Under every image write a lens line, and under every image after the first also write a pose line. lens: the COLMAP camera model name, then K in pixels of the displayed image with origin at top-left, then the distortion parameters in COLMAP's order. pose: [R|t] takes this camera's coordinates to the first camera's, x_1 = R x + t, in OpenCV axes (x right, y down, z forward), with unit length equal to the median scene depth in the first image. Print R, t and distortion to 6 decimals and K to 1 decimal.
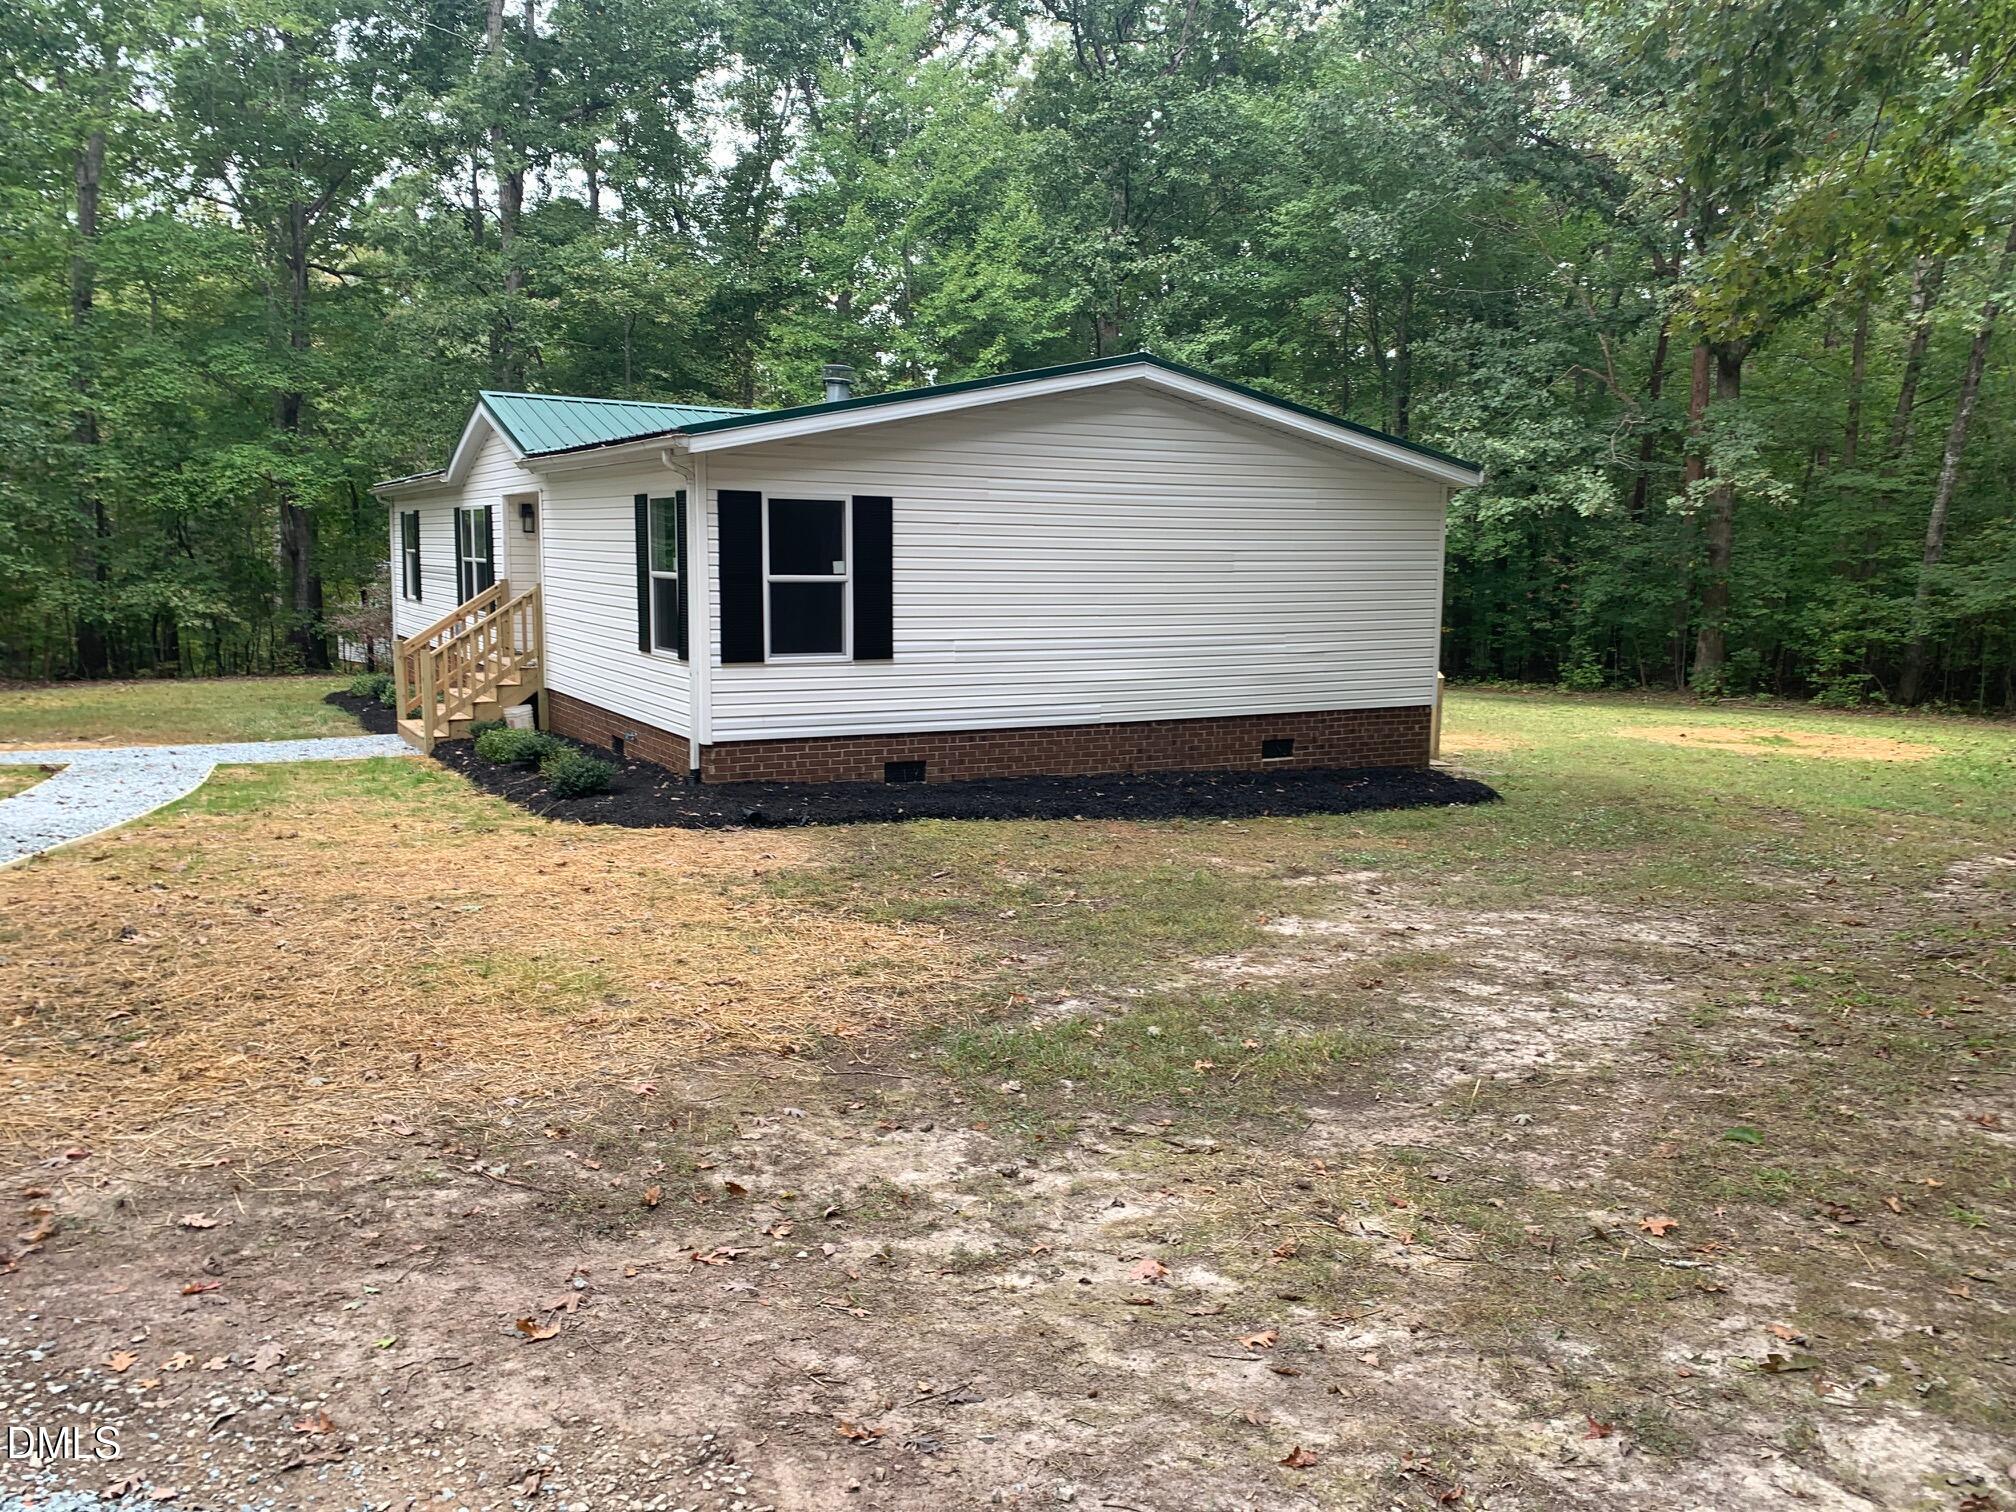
lens RADIAL K [[1509.5, 0, 1013.0], [0, 1509.5, 745.8], [0, 0, 1]] dist [0.012299, -0.044477]
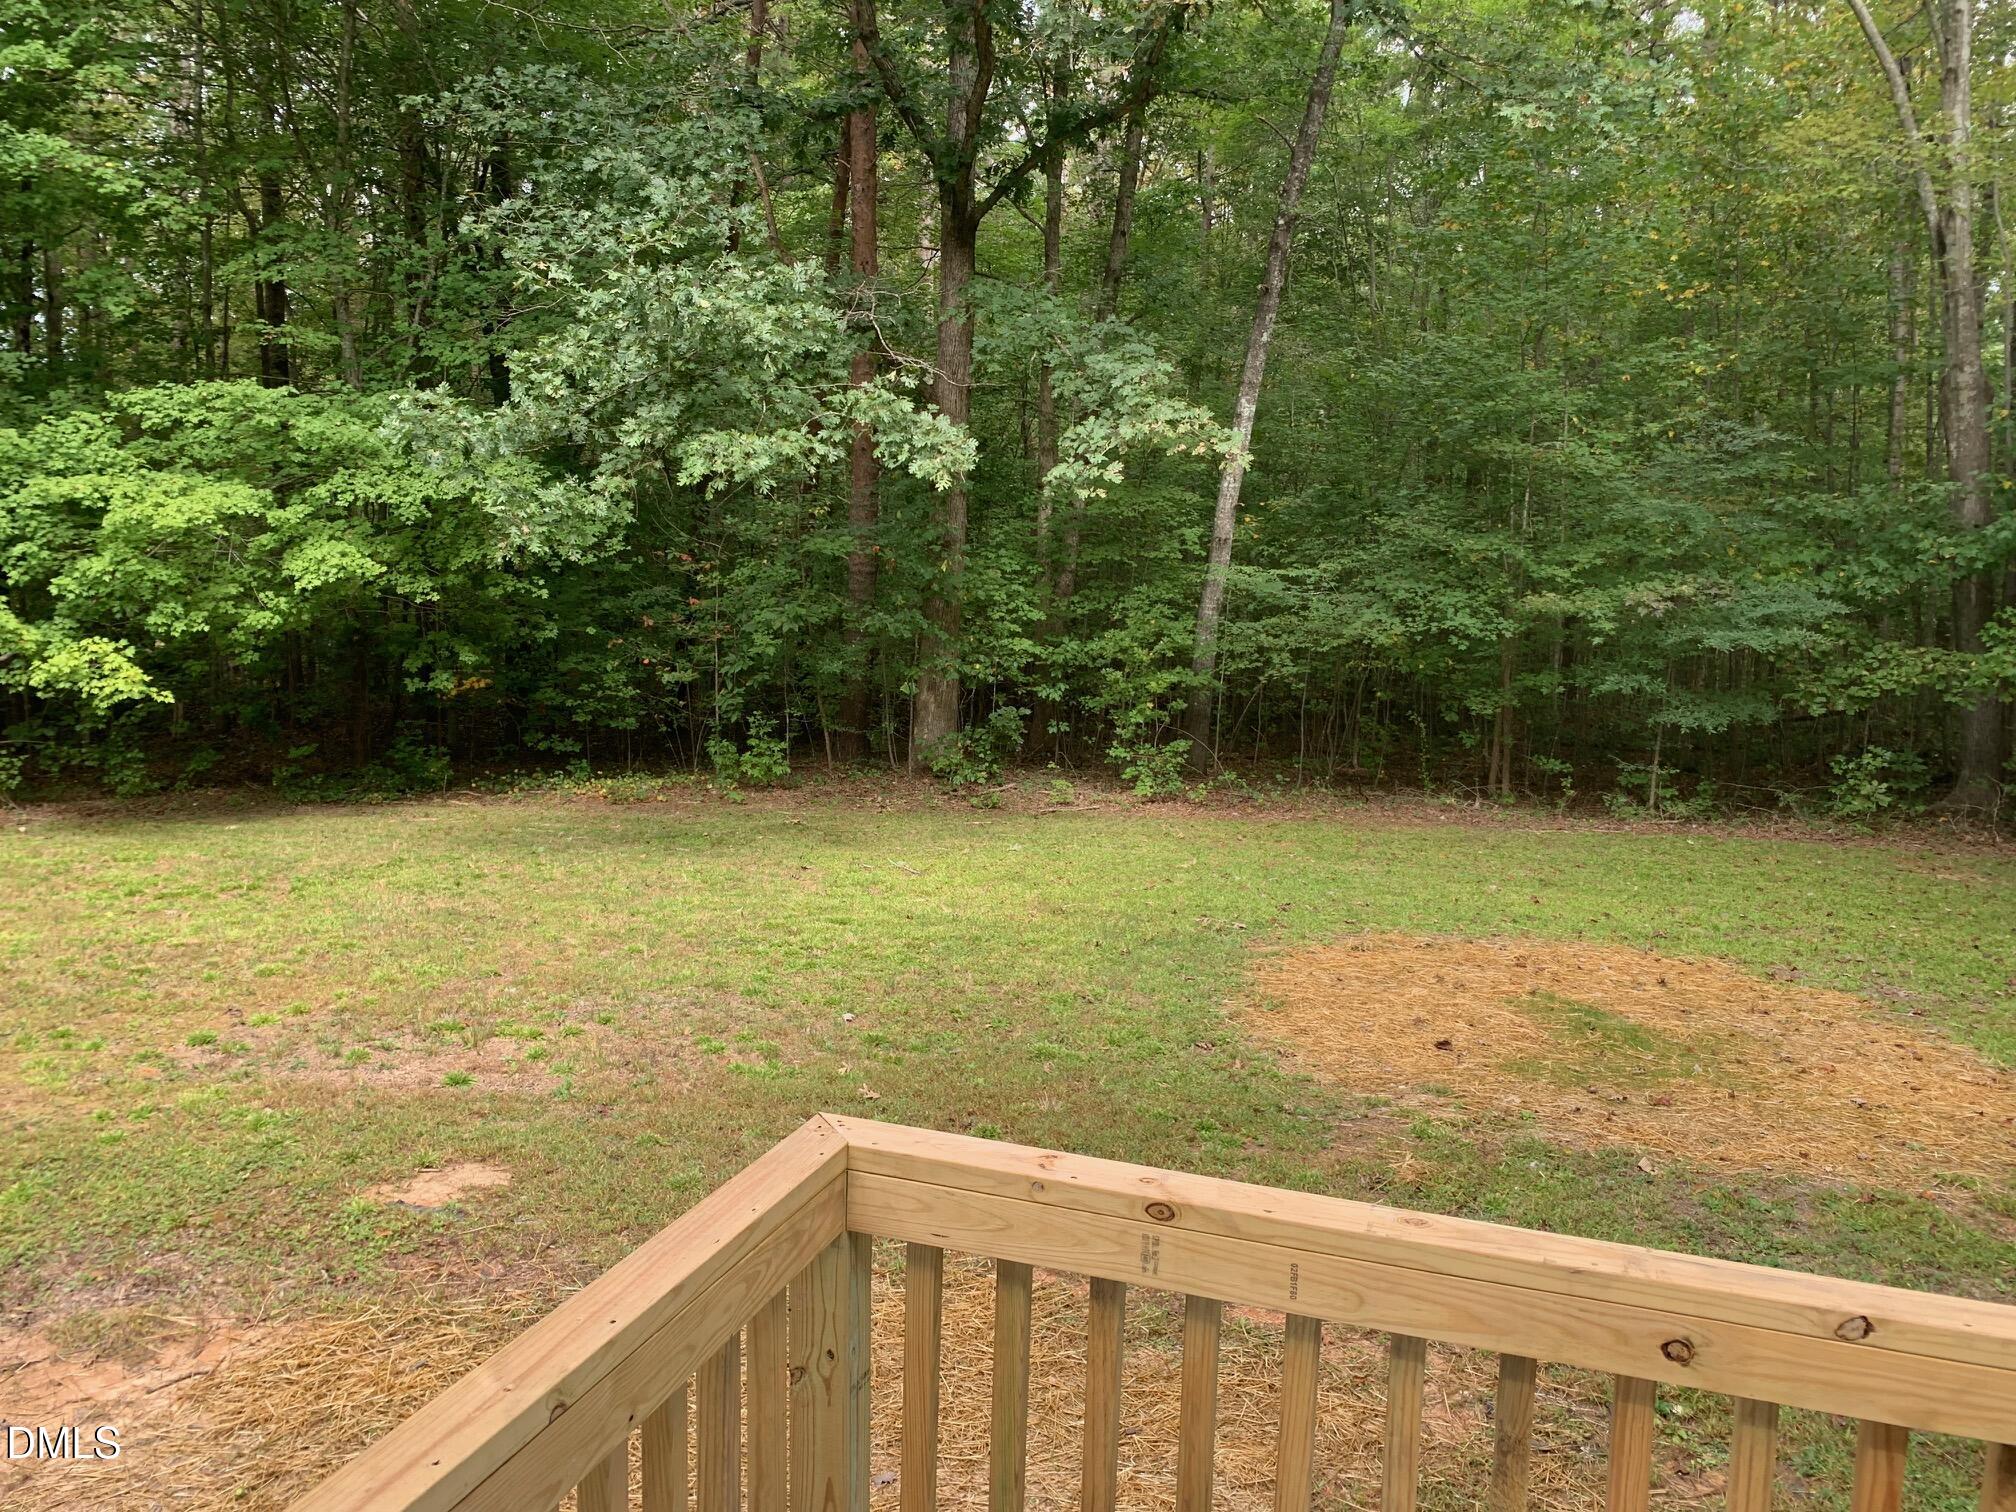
lens RADIAL K [[1509.5, 0, 1013.0], [0, 1509.5, 745.8], [0, 0, 1]] dist [0.012299, -0.044477]
pose [[0.799302, -0.082073, 0.595298, 0.120281], [0.068113, 0.996619, 0.045947, -0.079281], [-0.597056, 0.003822, 0.802190, 0.509929]]
